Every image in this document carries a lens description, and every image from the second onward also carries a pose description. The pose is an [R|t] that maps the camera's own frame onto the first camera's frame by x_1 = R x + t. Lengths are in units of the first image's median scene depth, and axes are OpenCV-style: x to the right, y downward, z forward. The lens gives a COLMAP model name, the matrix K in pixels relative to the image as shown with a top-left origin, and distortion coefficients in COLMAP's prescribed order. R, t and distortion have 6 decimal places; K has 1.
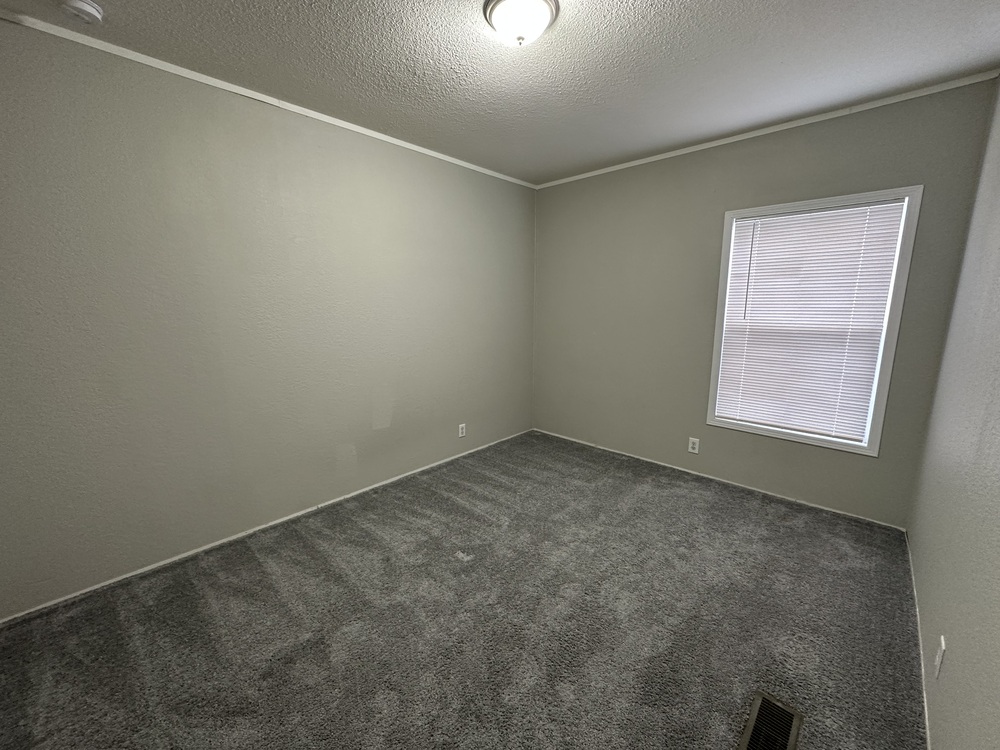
lens RADIAL K [[413.5, 0, 497.7], [0, 413.5, 392.4], [0, 0, 1]] dist [-0.026505, -0.000029]
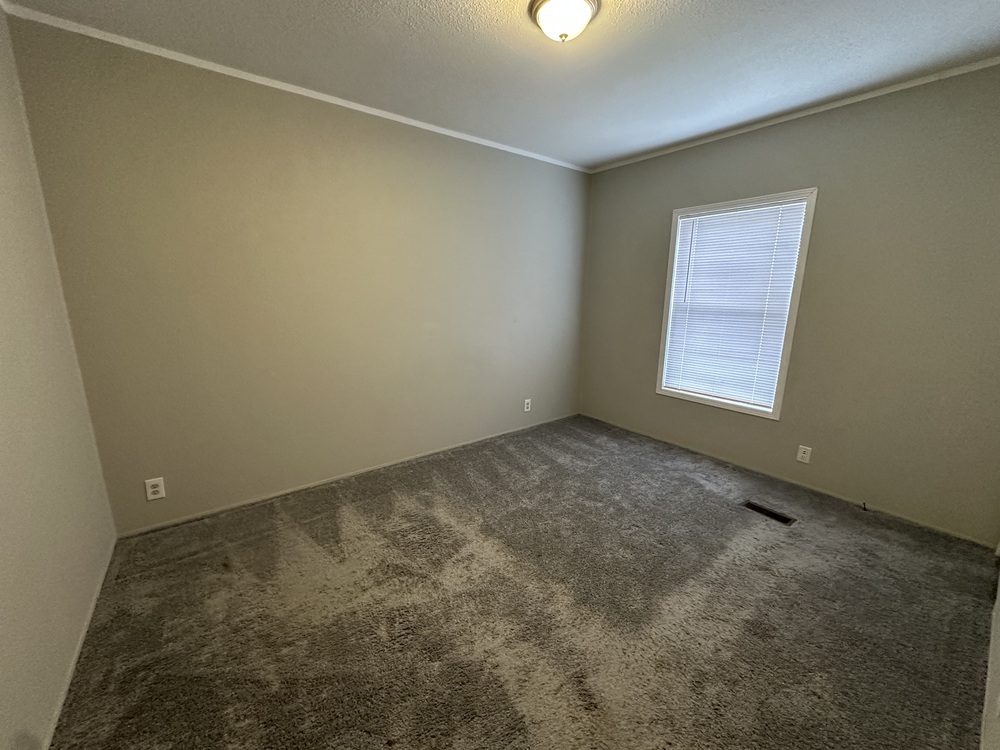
lens RADIAL K [[399.2, 0, 500.0], [0, 399.2, 375.0], [0, 0, 1]] dist [-0.000108, -0.000235]
pose [[0.987001, 0.054502, -0.151188, 0.108069], [-0.052035, 0.998440, 0.020227, 0.015676], [0.152054, -0.012097, 0.988298, -0.091698]]
